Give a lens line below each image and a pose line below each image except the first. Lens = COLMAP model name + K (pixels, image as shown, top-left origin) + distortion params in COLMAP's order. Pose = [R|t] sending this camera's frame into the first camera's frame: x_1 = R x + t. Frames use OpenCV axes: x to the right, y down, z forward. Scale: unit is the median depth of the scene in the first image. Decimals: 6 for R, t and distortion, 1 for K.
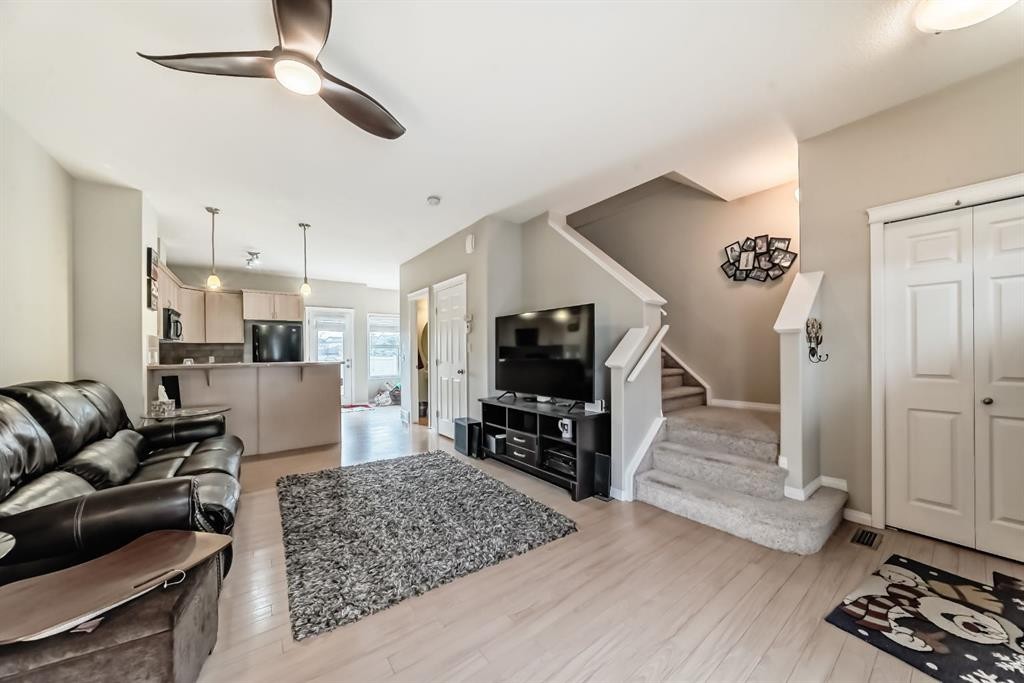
lens RADIAL K [[357.7, 0, 517.4], [0, 357.7, 349.8], [0, 0, 1]] dist [-0.008795, 0.003942]
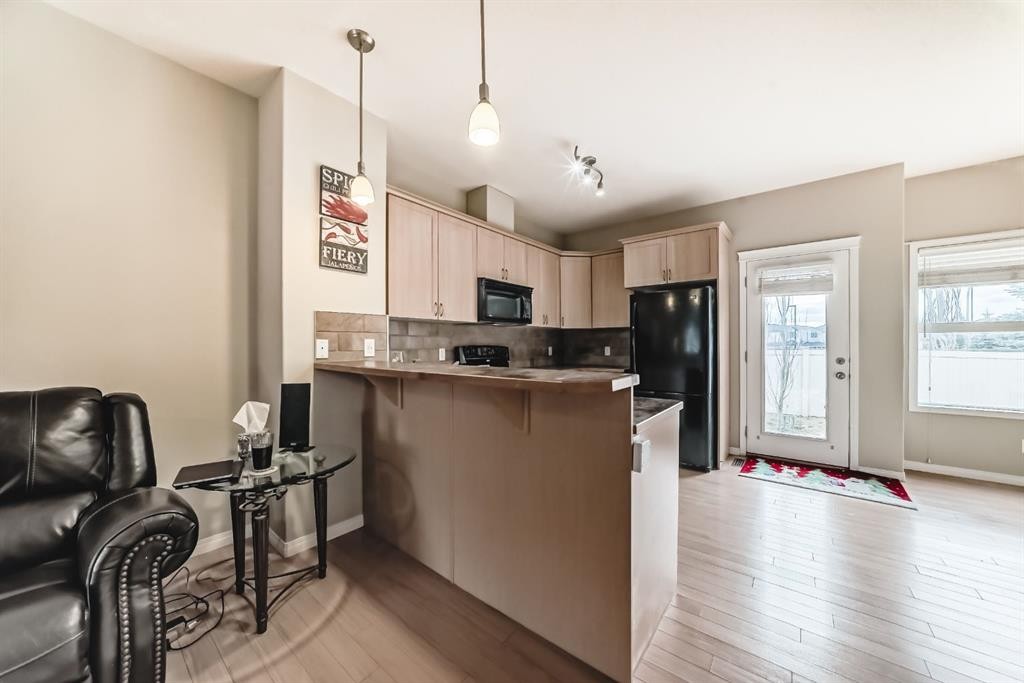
lens RADIAL K [[361.2, 0, 514.2], [0, 361.2, 342.9], [0, 0, 1]] dist [-0.015538, 0.000033]
pose [[0.251542, 0.007044, -0.967821, -0.303442], [0.001910, 0.999968, 0.007775, 0.006197], [0.967844, -0.003804, 0.251521, 0.950115]]
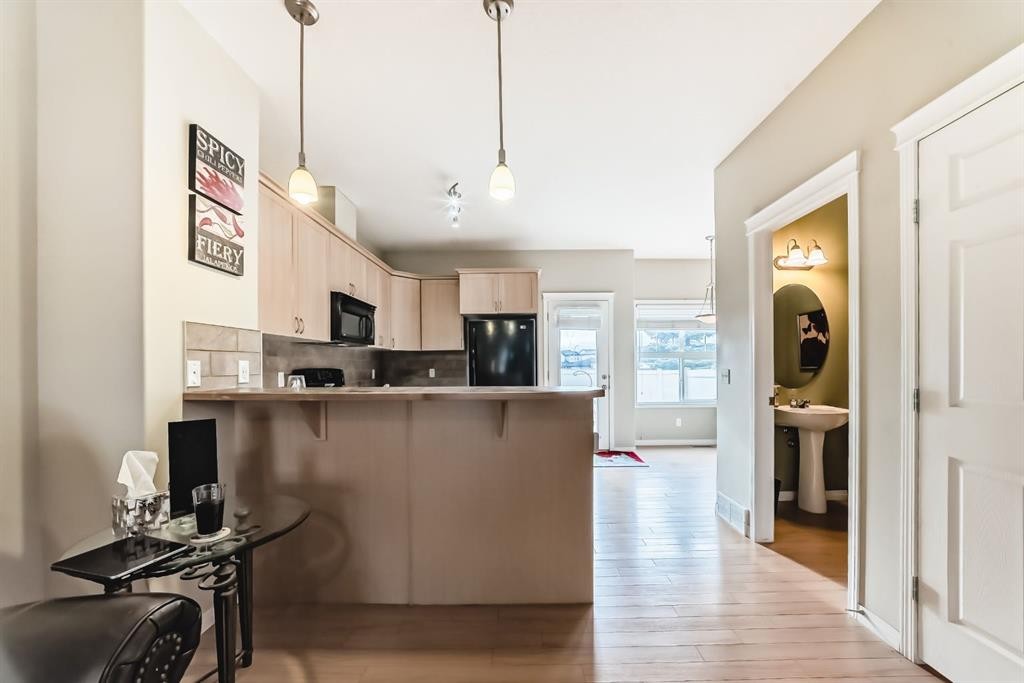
lens RADIAL K [[385.8, 0, 518.0], [0, 385.8, 363.2], [0, 0, 1]] dist [-0.008965, 0.000084]
pose [[0.796608, 0.000865, -0.604496, -0.353858], [0.000921, 0.999996, 0.002644, 0.006423], [0.604496, -0.002663, 0.796604, 0.707667]]
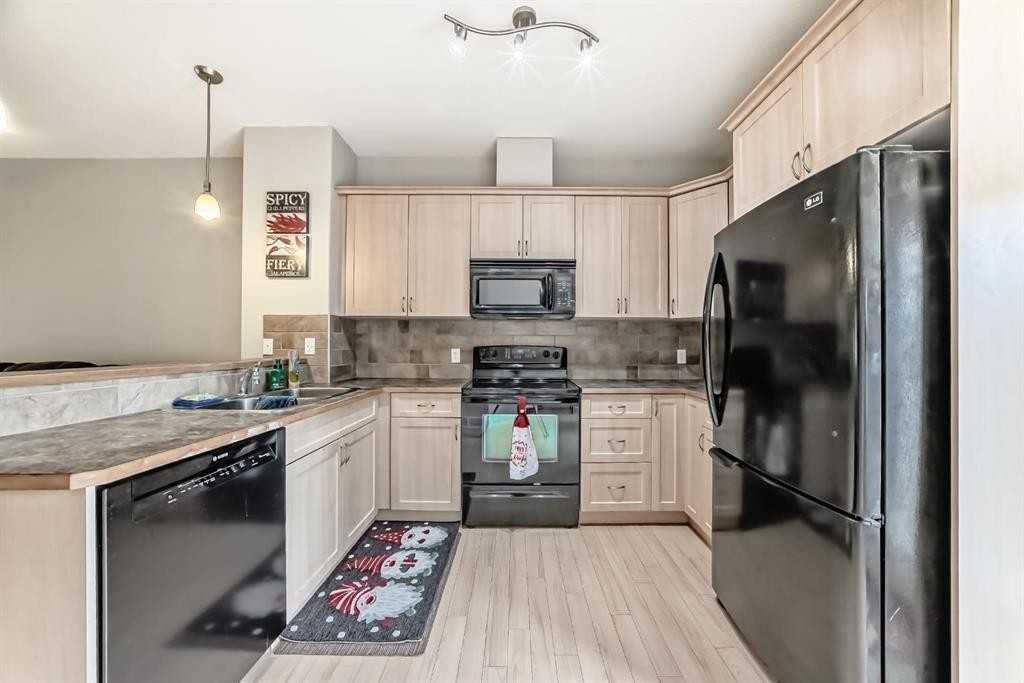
lens RADIAL K [[339.2, 0, 515.2], [0, 339.2, 339.5], [0, 0, 1]] dist [-0.008007, 0.003168]
pose [[-0.608988, -0.001014, -0.793179, -0.657199], [0.003142, 0.999988, -0.003691, 0.009563], [0.793174, -0.004740, -0.608977, 1.476110]]
